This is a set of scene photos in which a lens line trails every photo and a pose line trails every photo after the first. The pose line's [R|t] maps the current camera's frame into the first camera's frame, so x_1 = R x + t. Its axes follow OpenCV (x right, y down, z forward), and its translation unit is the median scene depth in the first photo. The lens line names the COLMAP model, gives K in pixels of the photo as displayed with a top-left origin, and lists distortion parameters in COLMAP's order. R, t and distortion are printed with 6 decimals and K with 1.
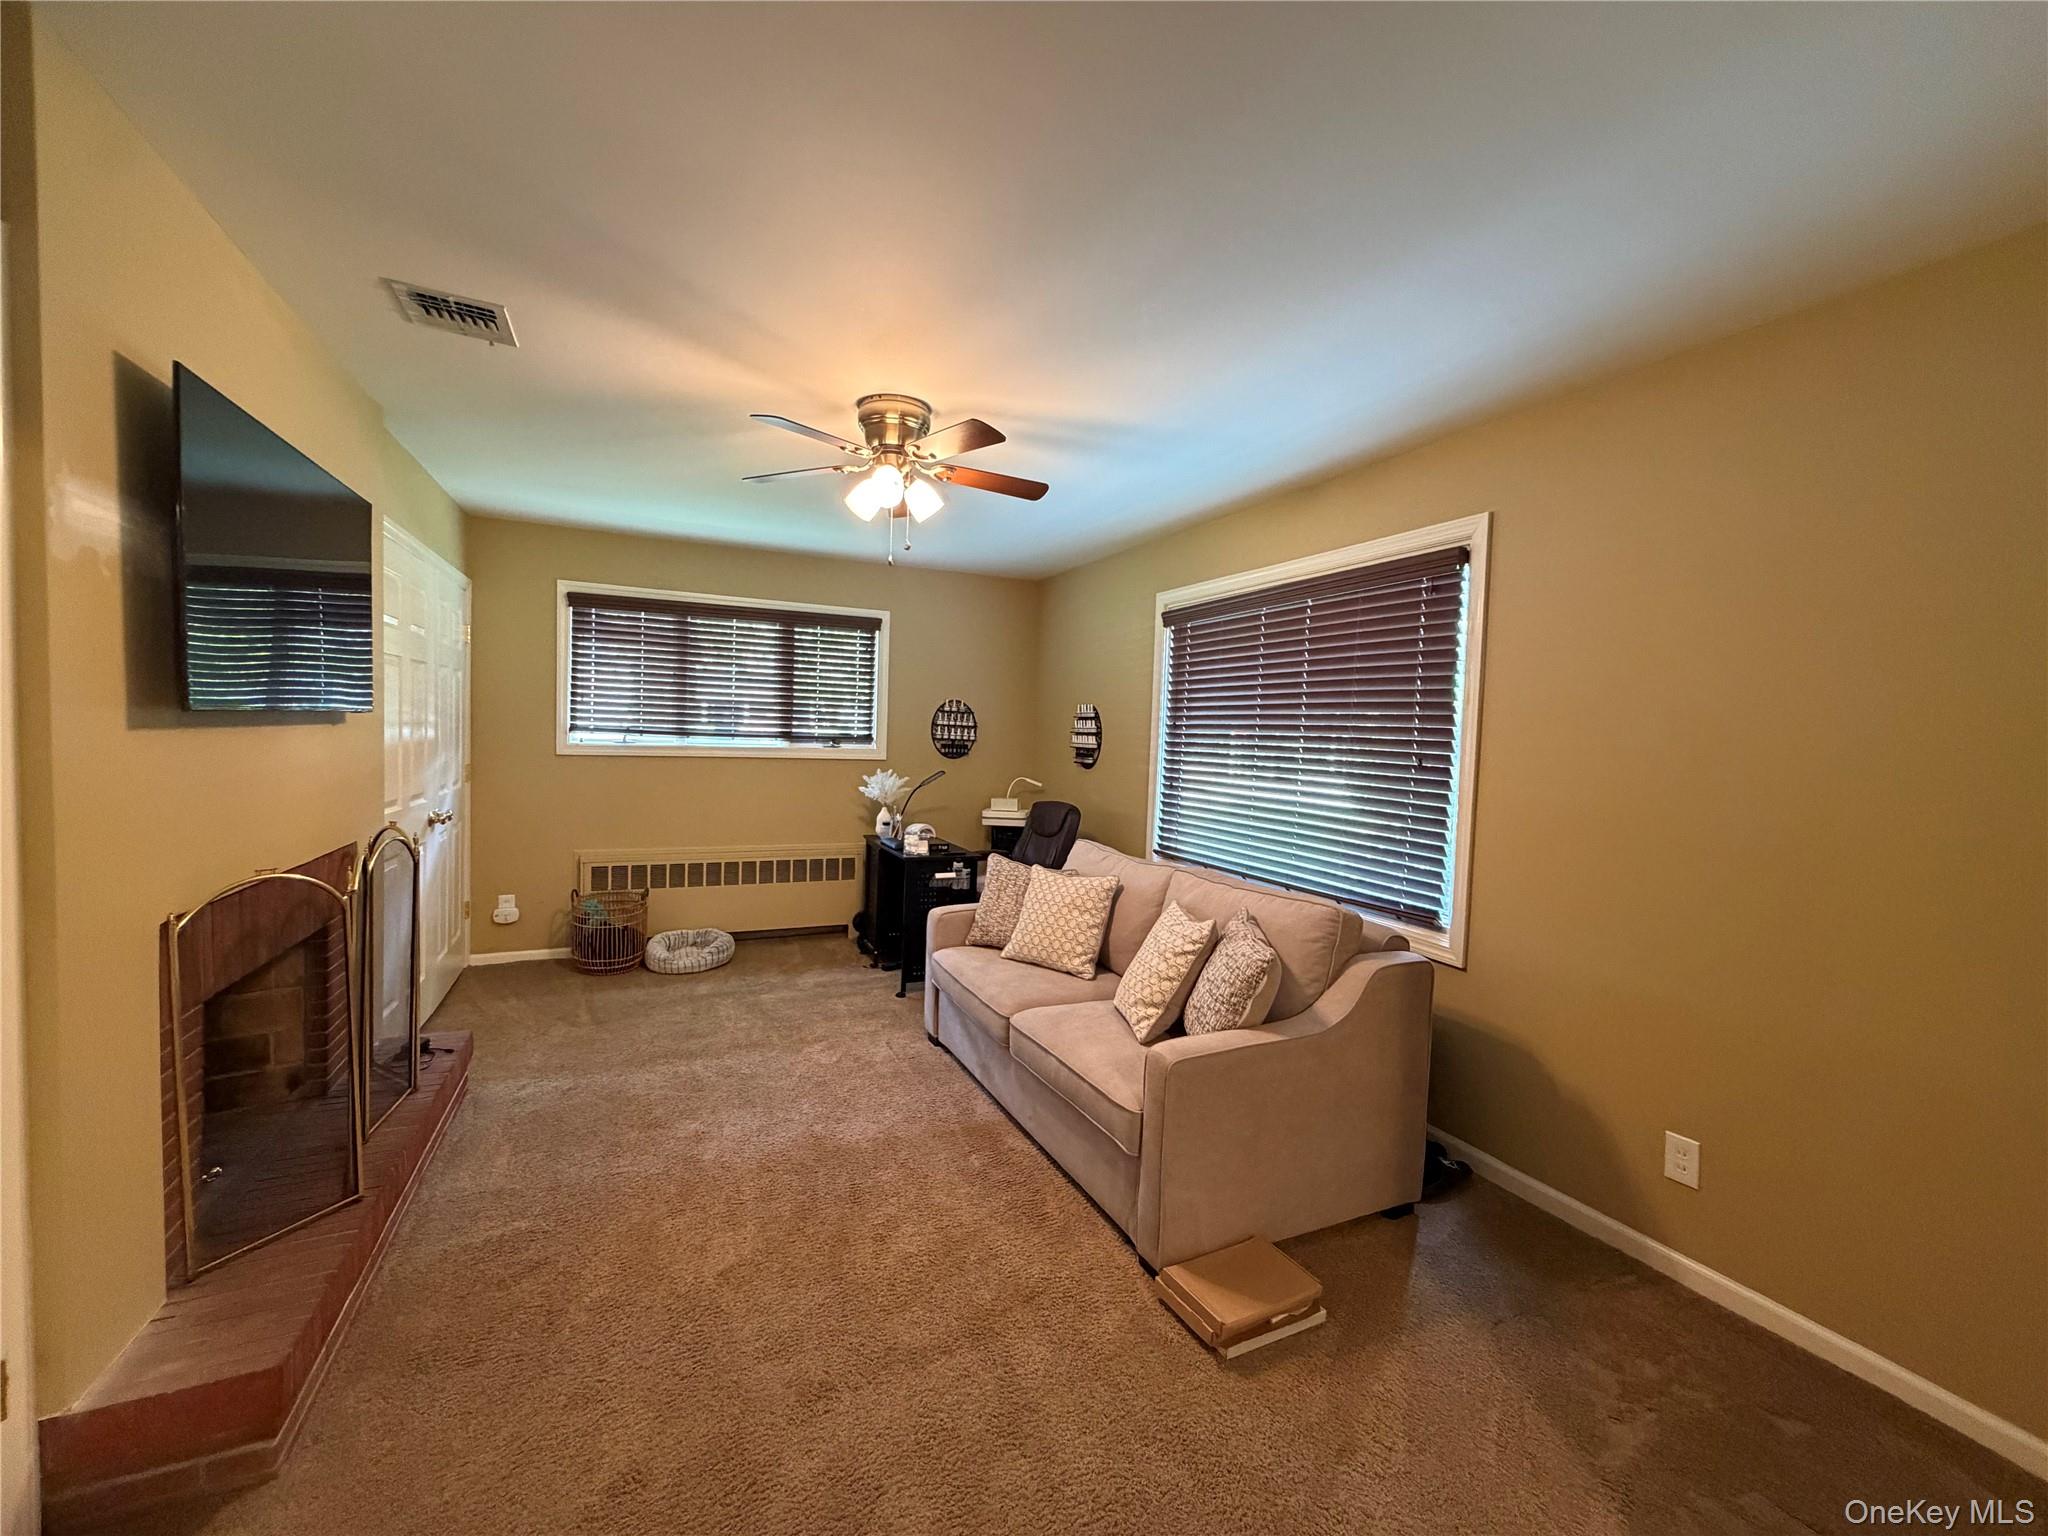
lens RADIAL K [[820.1, 0, 1025.3], [0, 820.1, 770.6], [0, 0, 1]] dist [0.002741, -0.000652]
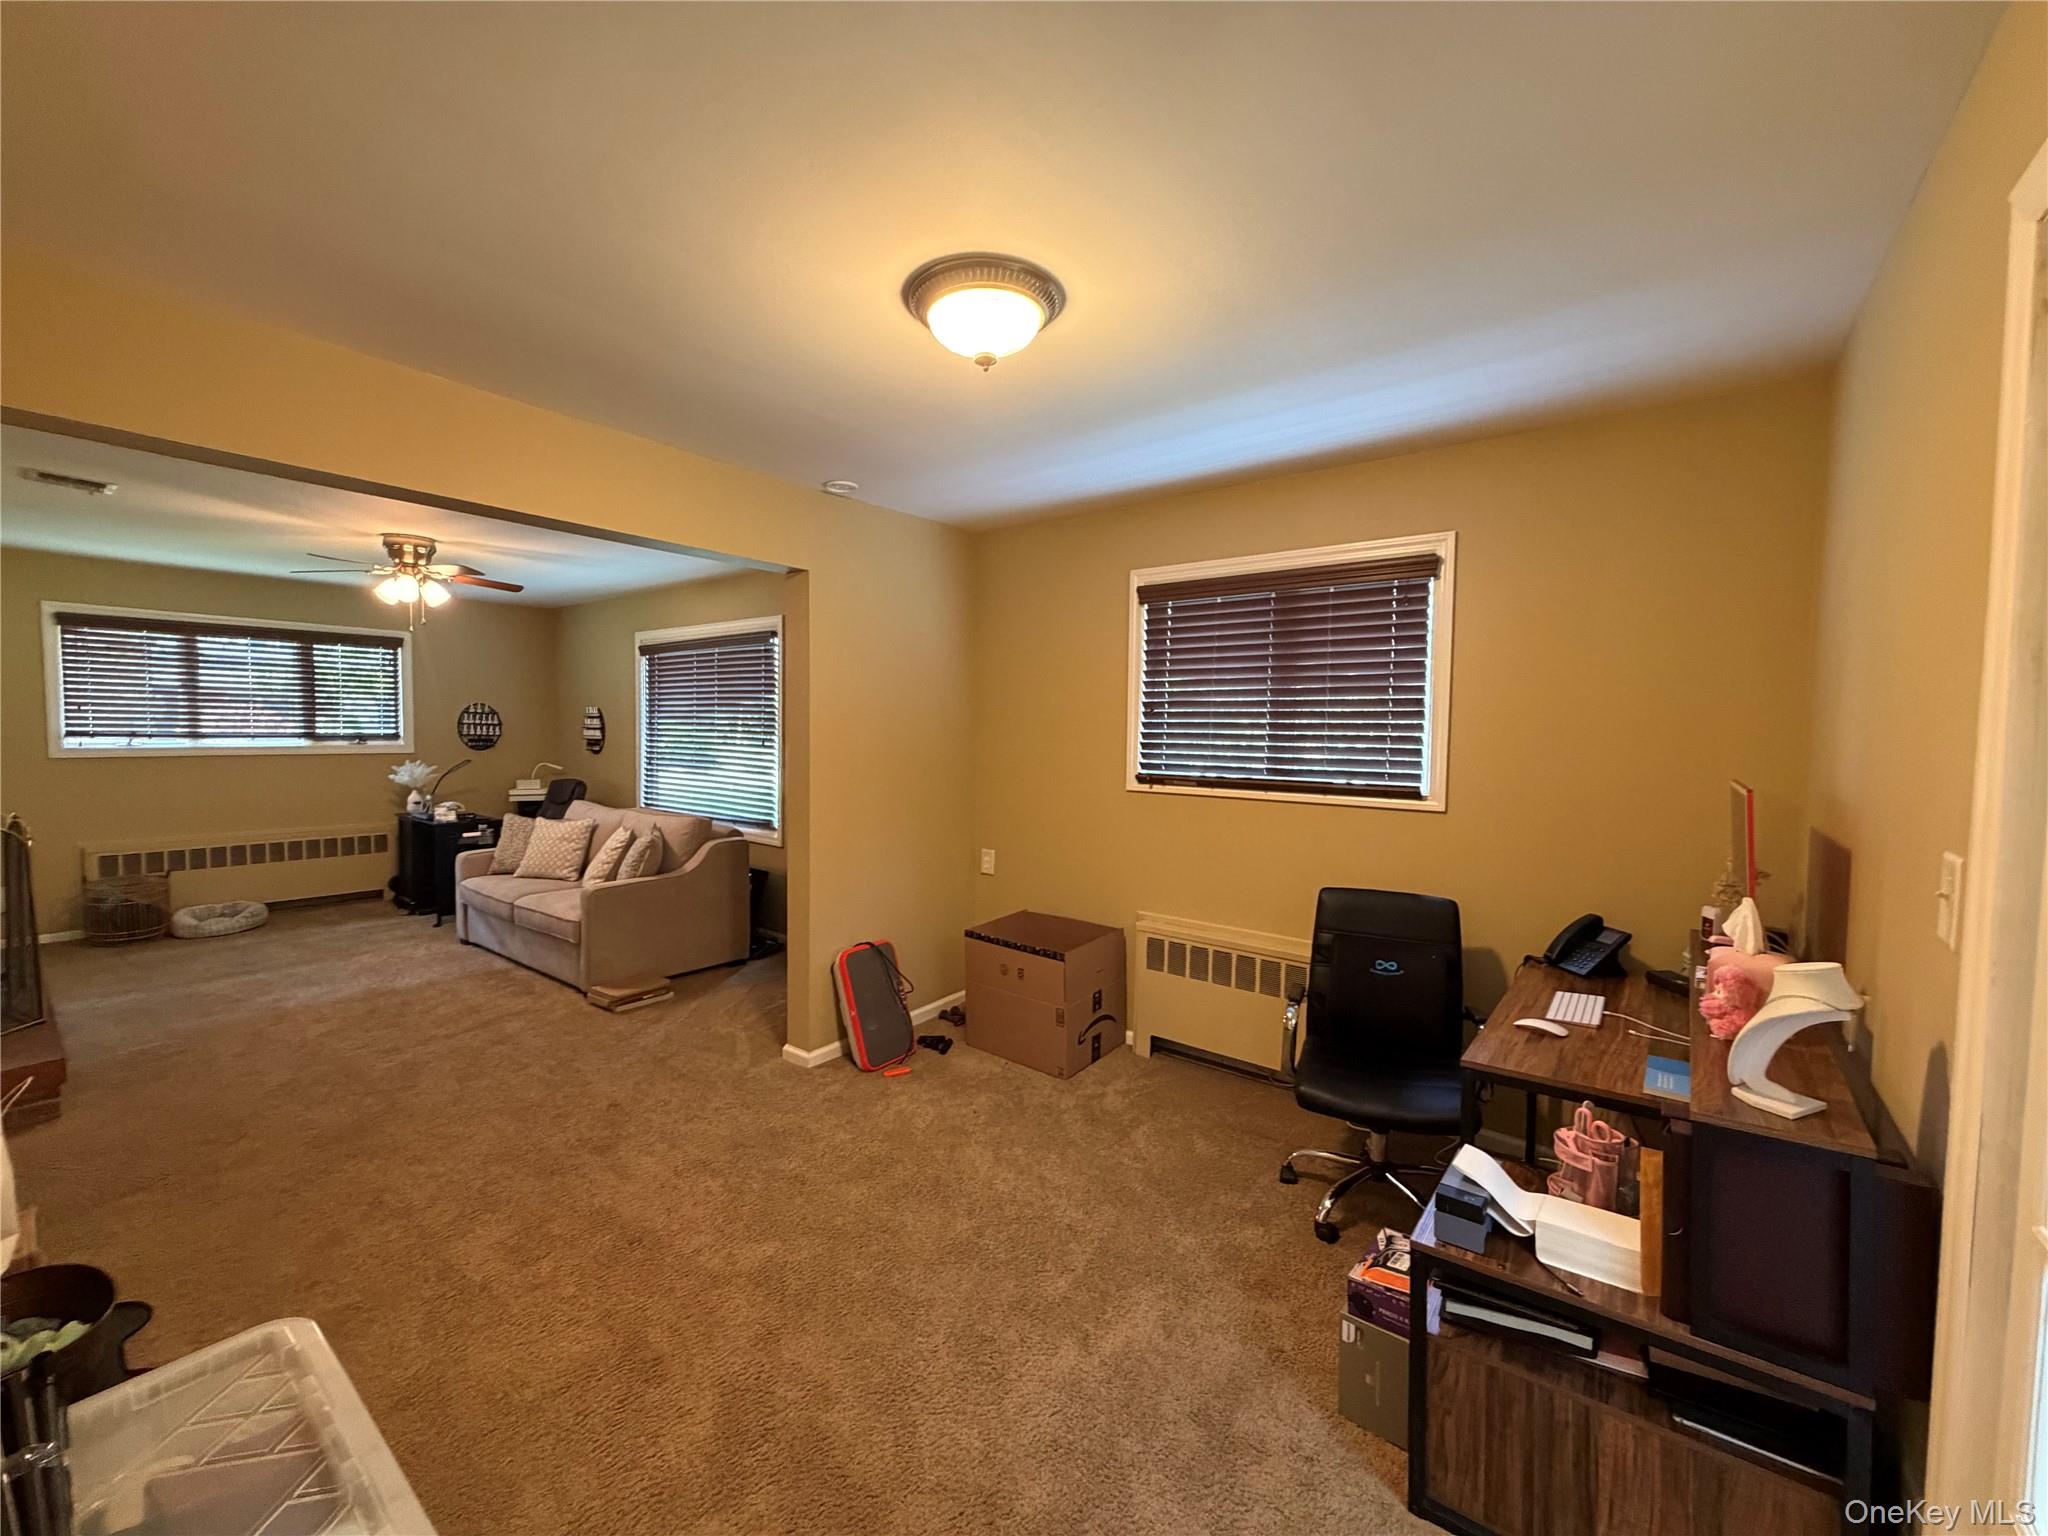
lens RADIAL K [[820.1, 0, 1020.9], [0, 820.1, 768.7], [0, 0, 1]] dist [0.002741, -0.000652]
pose [[0.891497, -0.043579, 0.450925, 0.101243], [0.036930, 0.999041, 0.023538, 0.017657], [-0.451518, -0.004332, 0.892251, -0.606429]]
